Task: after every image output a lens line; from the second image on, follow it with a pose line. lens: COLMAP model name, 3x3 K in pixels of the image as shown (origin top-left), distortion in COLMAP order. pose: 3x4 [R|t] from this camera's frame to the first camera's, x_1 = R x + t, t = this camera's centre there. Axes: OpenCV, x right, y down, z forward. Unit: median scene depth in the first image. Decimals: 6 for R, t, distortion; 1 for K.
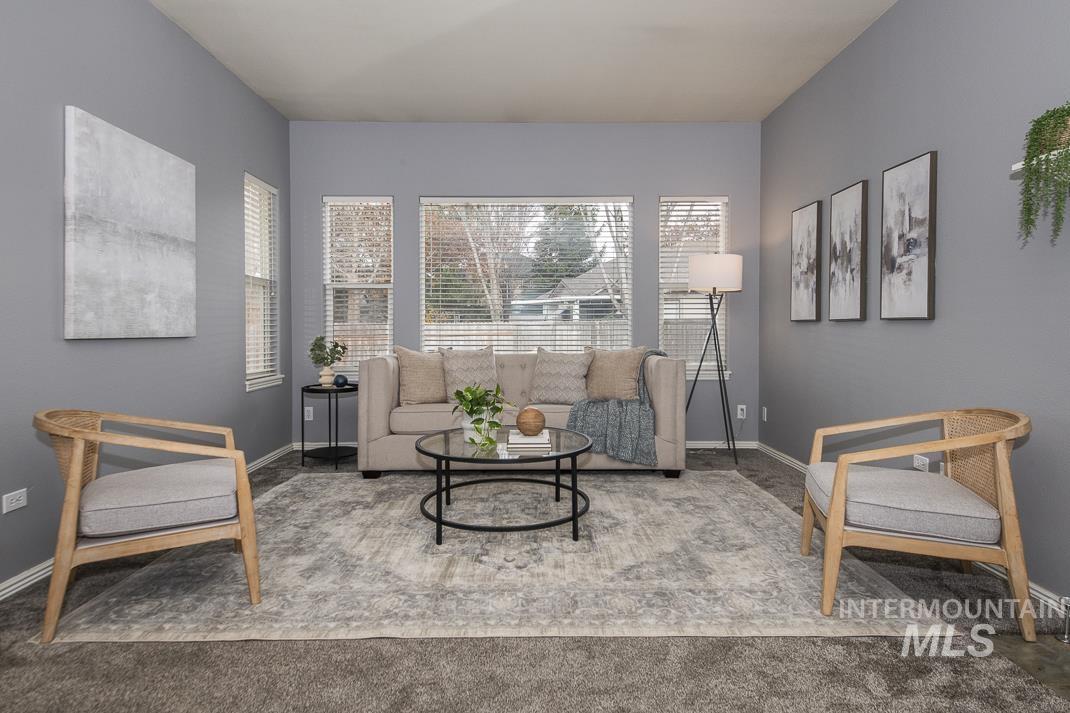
lens RADIAL K [[618.1, 0, 531.3], [0, 618.1, 341.1], [0, 0, 1]] dist [0.015736, -0.001224]
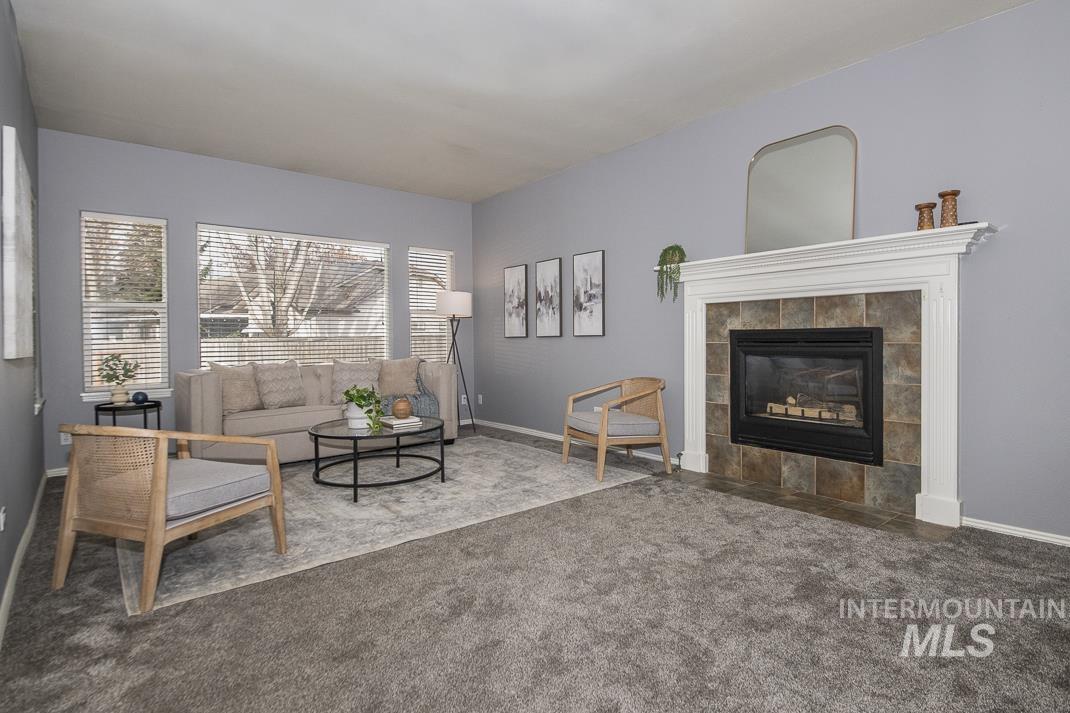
lens RADIAL K [[549.0, 0, 537.1], [0, 549.0, 351.2], [0, 0, 1]] dist [-0.001945, 0.000604]
pose [[0.776957, -0.020268, 0.629227, -0.570658], [0.025180, 0.999682, 0.001109, 0.003816], [-0.629050, 0.014982, 0.777221, -0.190190]]
